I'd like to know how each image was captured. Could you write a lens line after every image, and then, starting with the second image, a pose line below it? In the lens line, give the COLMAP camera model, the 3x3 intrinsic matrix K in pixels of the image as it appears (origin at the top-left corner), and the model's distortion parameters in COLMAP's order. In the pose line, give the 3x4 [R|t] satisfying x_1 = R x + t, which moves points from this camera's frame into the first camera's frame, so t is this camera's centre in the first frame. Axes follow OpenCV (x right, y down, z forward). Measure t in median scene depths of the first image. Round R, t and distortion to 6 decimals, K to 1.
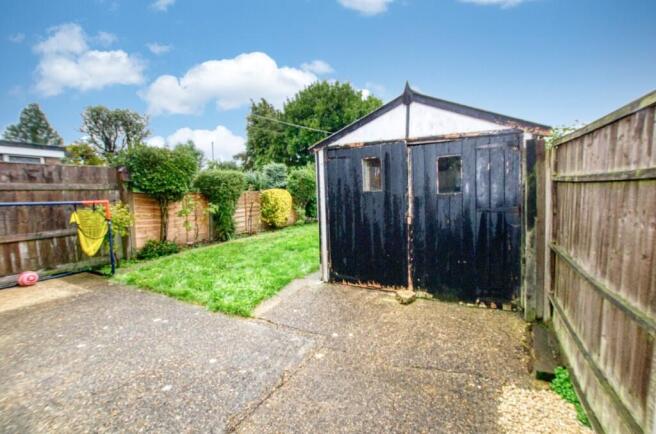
lens RADIAL K [[287.4, 0, 327.6], [0, 287.4, 212.6], [0, 0, 1]] dist [-0.036704, 0.008581]
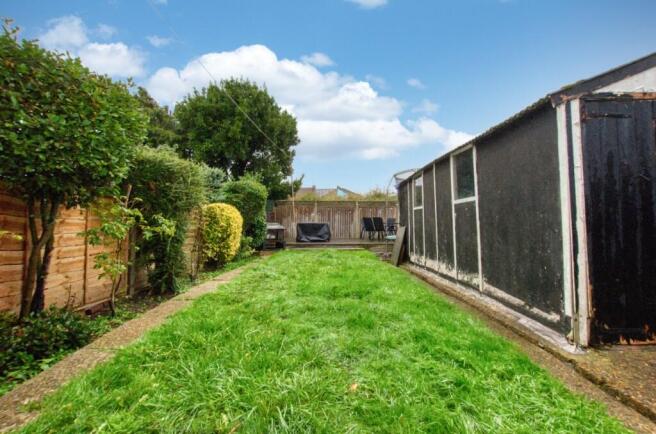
lens RADIAL K [[287.4, 0, 330.1], [0, 287.4, 219.2], [0, 0, 1]] dist [-0.036704, 0.008581]
pose [[0.869202, 0.018591, 0.494107, -0.422111], [0.030349, 0.995403, -0.090841, 0.027136], [-0.493525, 0.093955, 0.864642, 0.486180]]
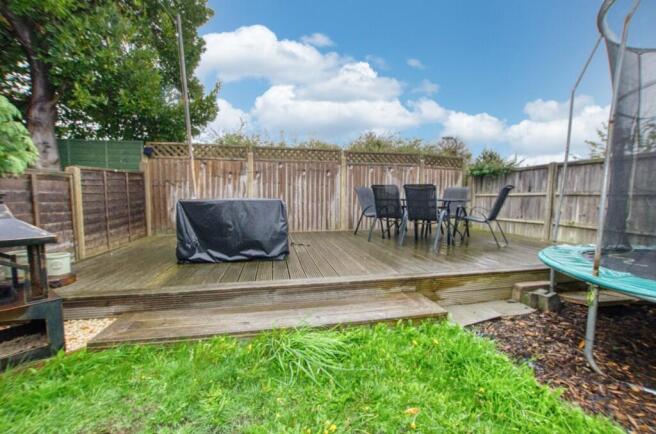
lens RADIAL K [[287.4, 0, 327.9], [0, 287.4, 219.4], [0, 0, 1]] dist [-0.036704, 0.008581]
pose [[0.738524, -0.036702, 0.673228, -0.377213], [0.039344, 0.999162, 0.011311, 0.018555], [-0.673078, 0.018134, 0.739349, 0.576781]]
